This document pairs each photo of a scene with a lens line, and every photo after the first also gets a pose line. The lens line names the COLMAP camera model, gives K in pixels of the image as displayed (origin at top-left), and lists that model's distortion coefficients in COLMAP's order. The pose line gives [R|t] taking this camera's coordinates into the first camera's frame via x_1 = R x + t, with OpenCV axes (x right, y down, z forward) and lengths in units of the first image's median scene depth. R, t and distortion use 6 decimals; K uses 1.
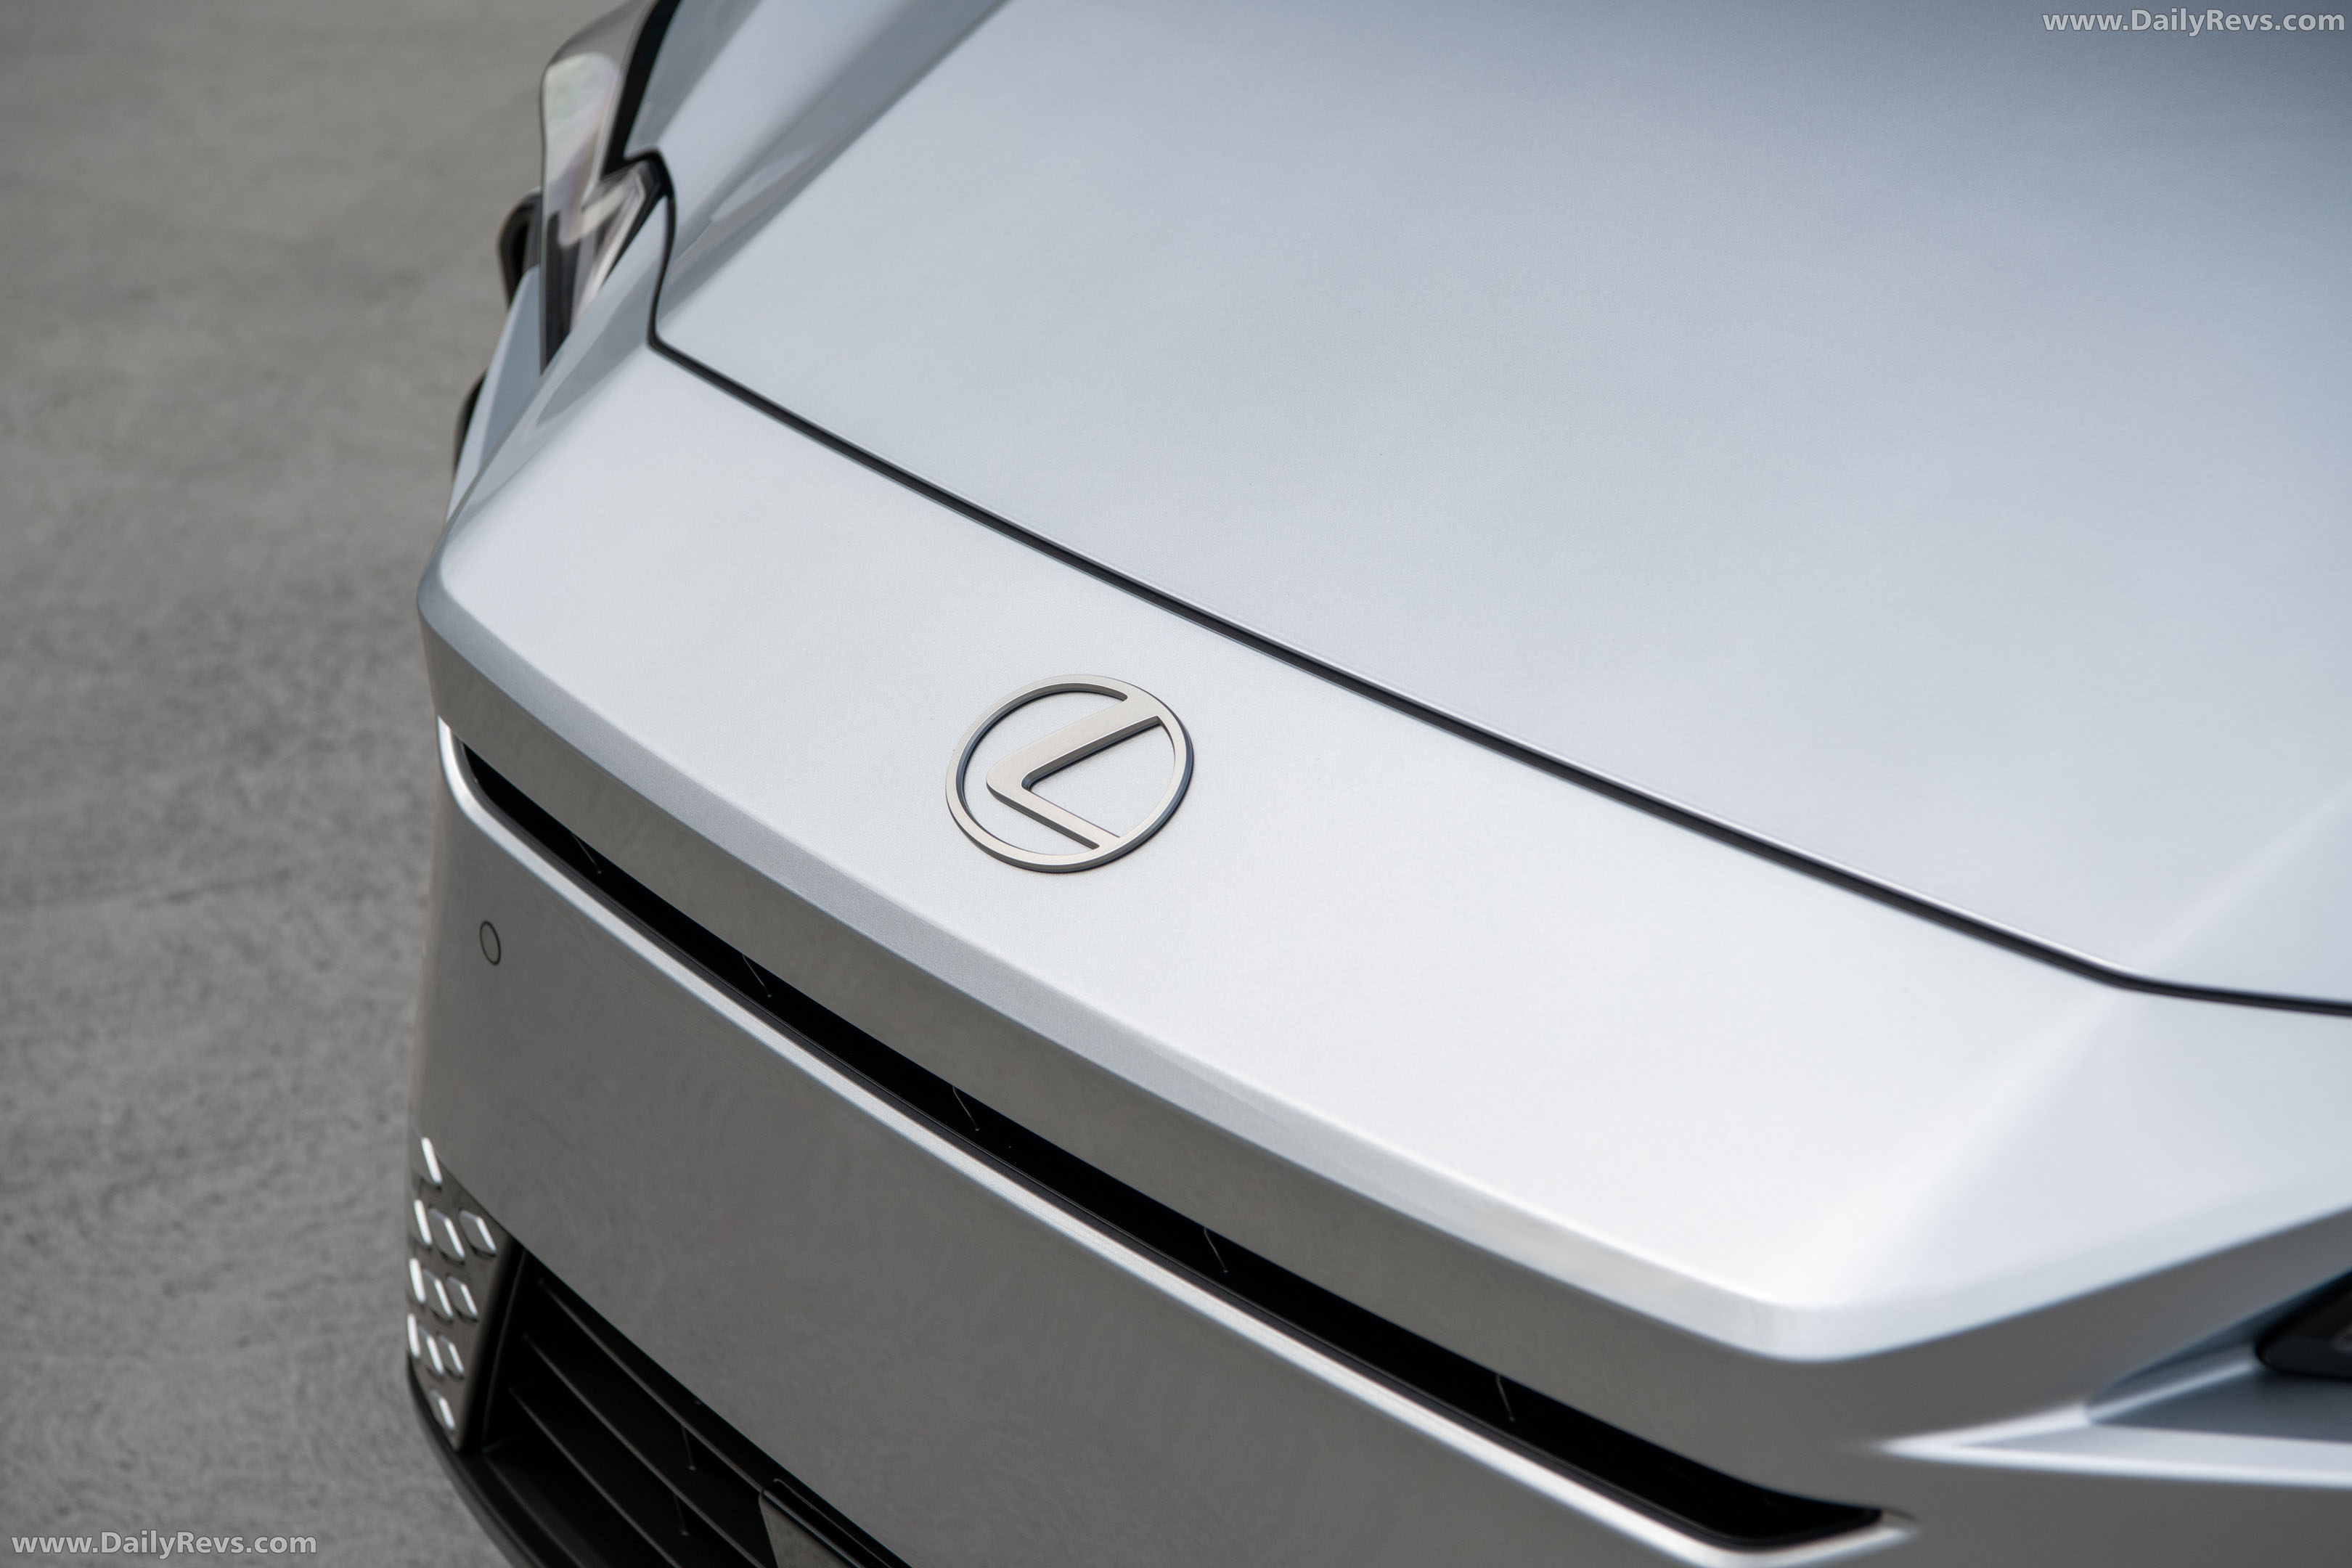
lens RADIAL K [[4866.6, 0, 1190.5], [0, 4866.6, 774.4], [0, 0, 1]] dist [0.292380, 0.000000]
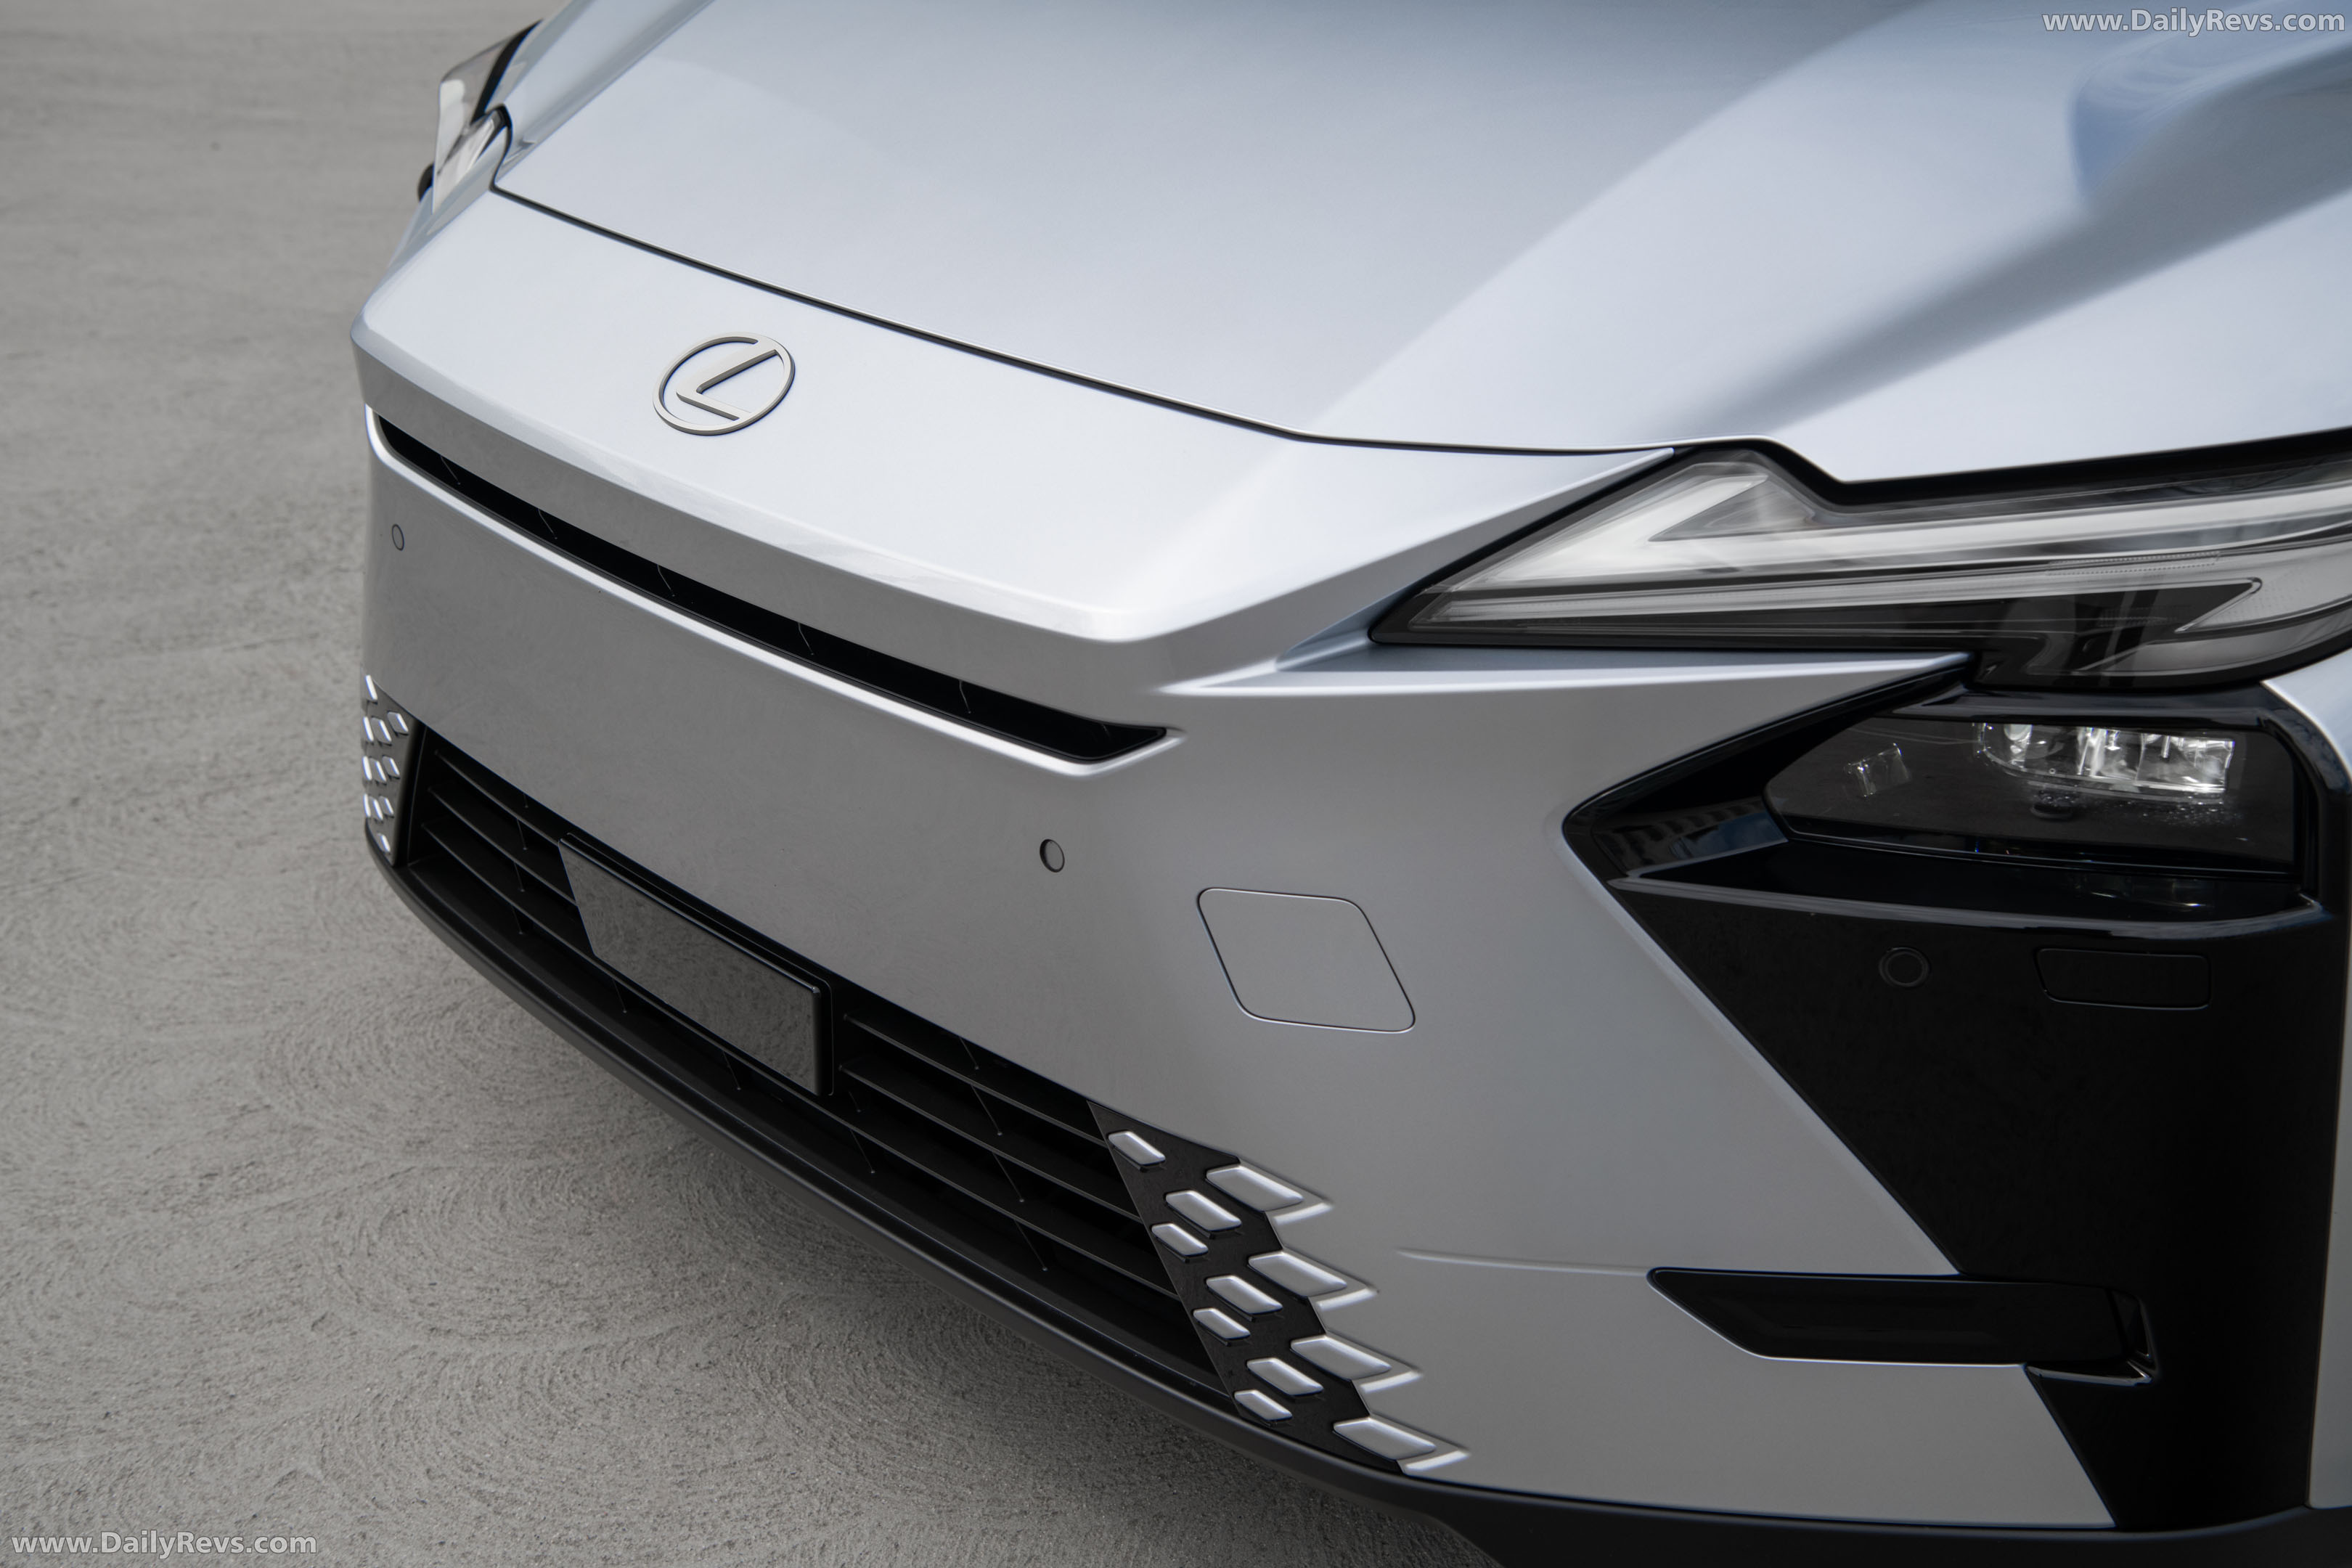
lens RADIAL K [[2821.9, 0, 1192.2], [0, 2821.9, 785.3], [0, 0, 1]] dist [0.115213, 0.000000]
pose [[0.995101, -0.004767, 0.098748, 0.031339], [0.003725, 0.999936, 0.010726, 0.102947], [-0.098793, -0.010306, 0.995055, -0.014208]]
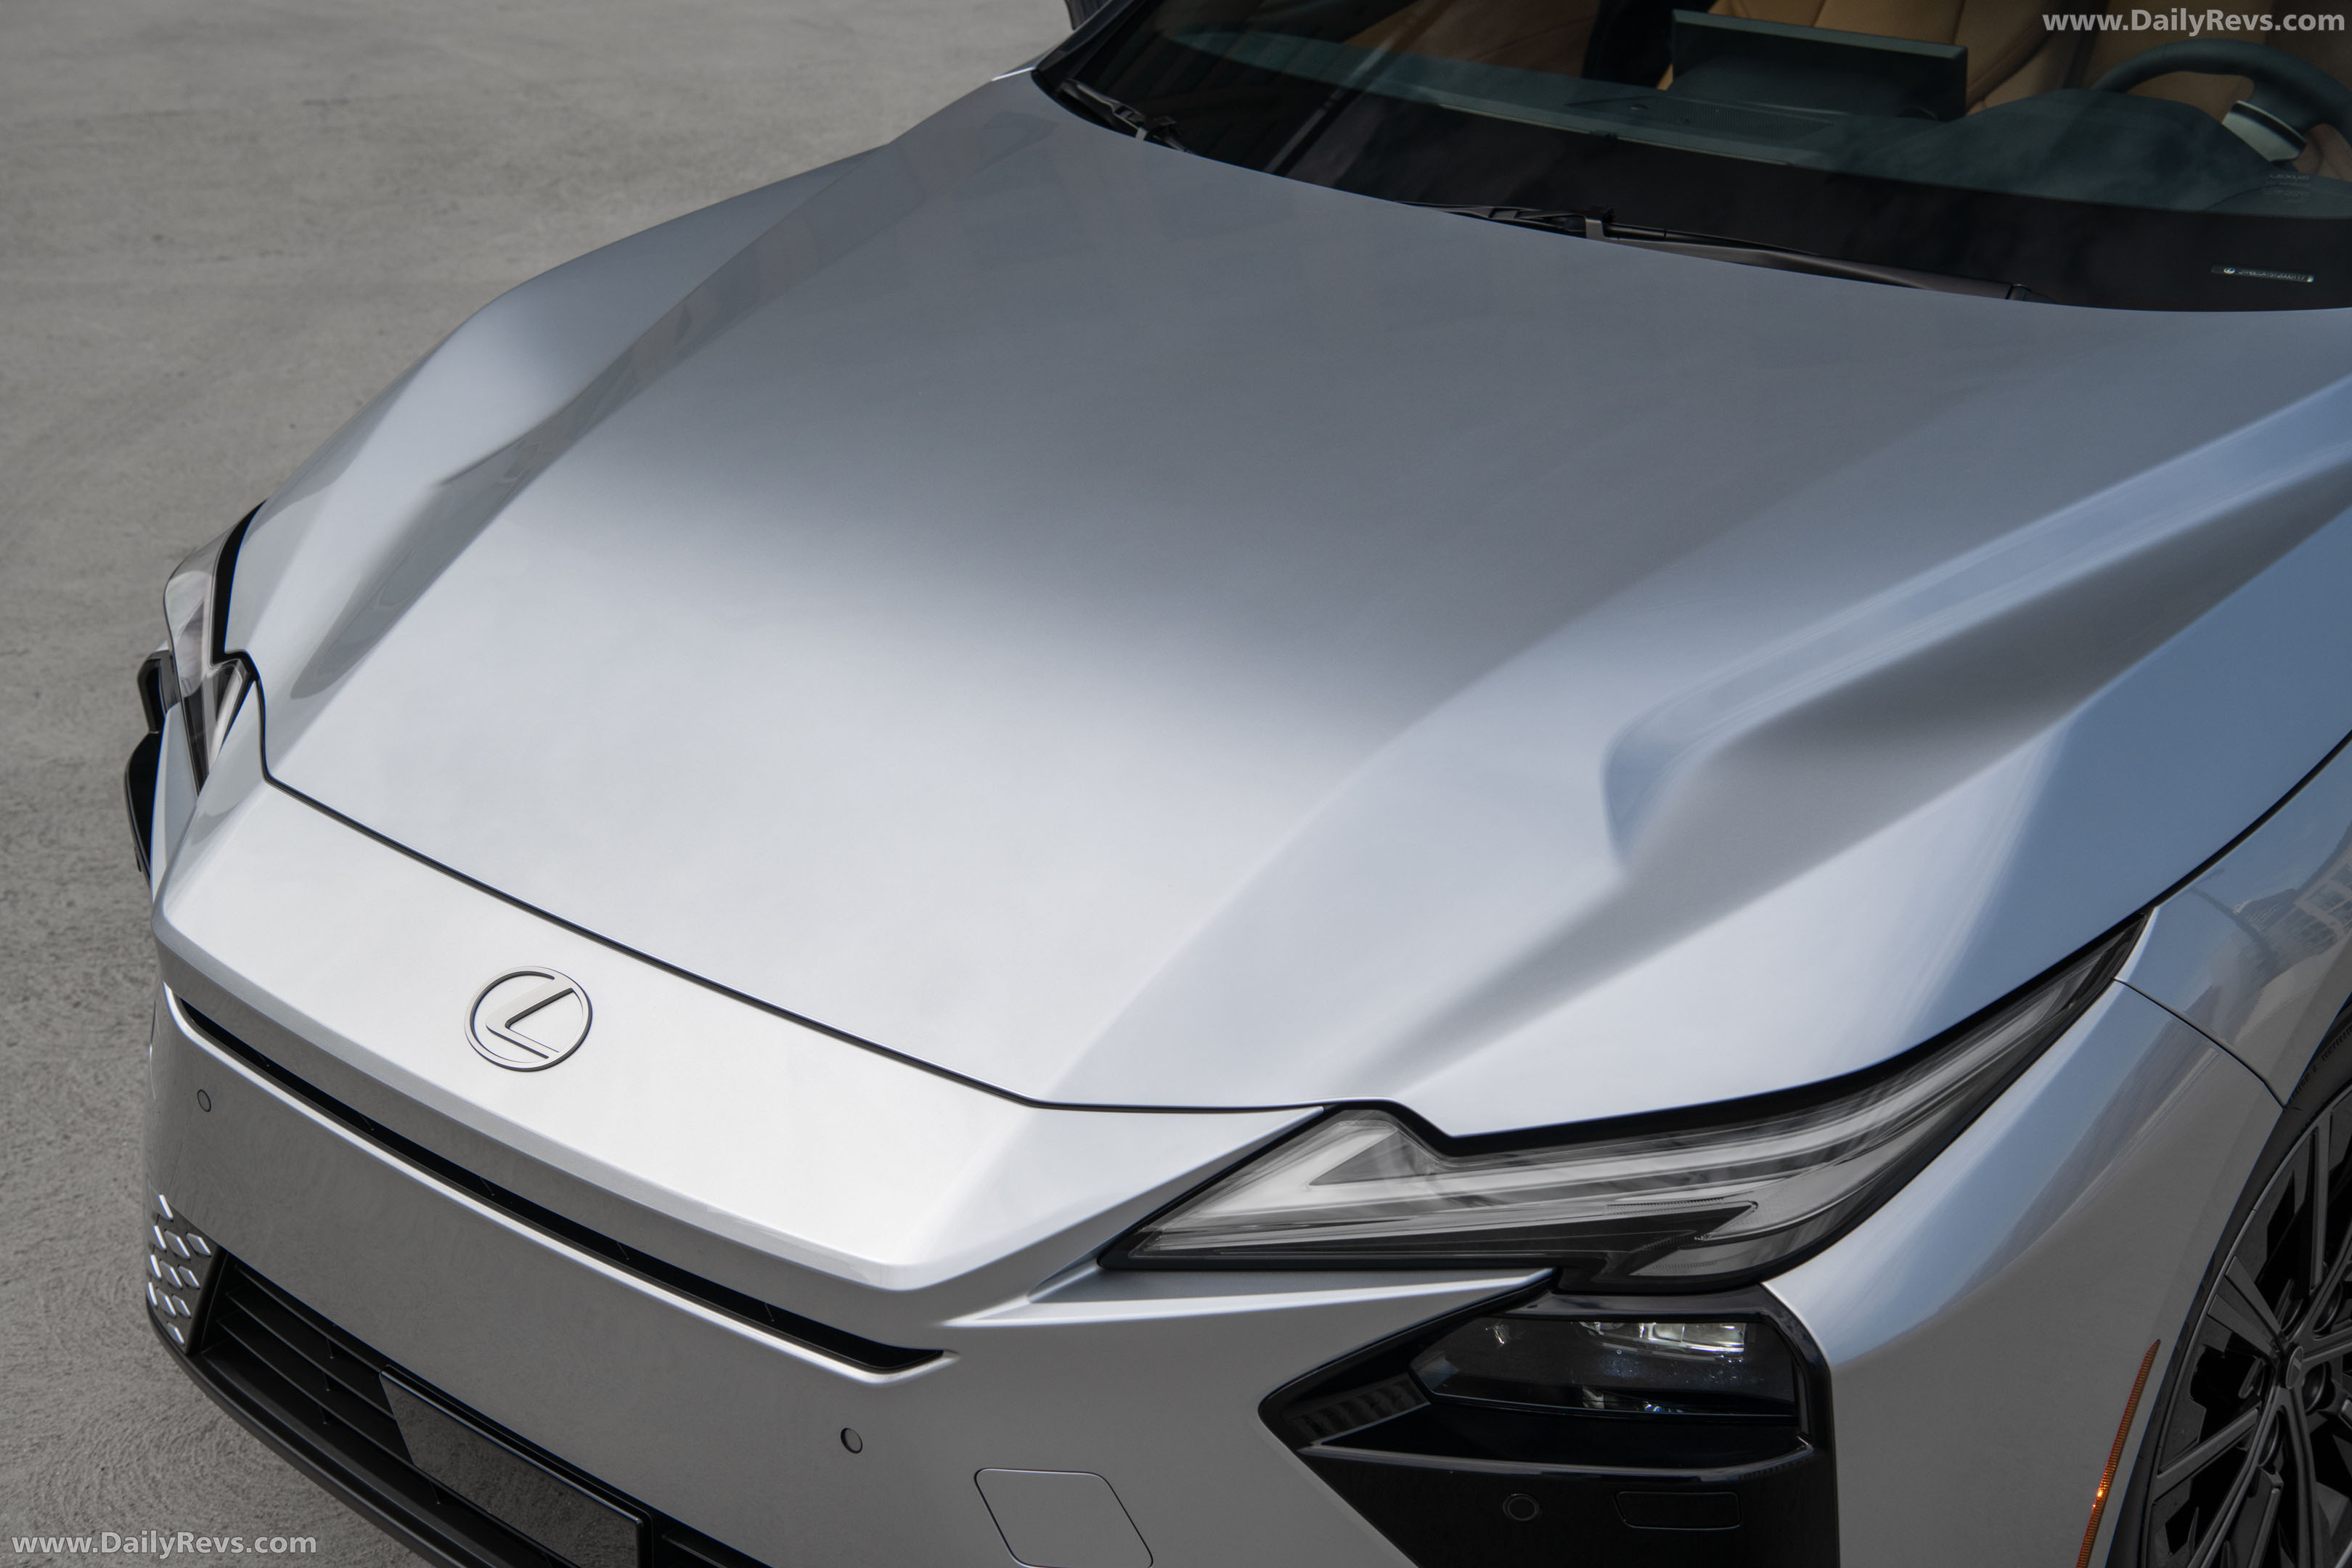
lens RADIAL K [[3202.4, 0, 1181.4], [0, 3202.4, 789.3], [0, 0, 1]] dist [0.158593, 0.000000]
pose [[0.973152, -0.075225, 0.217525, -0.035593], [0.068701, 0.996936, 0.037412, -0.099893], [-0.219672, -0.021464, 0.975338, -0.296426]]
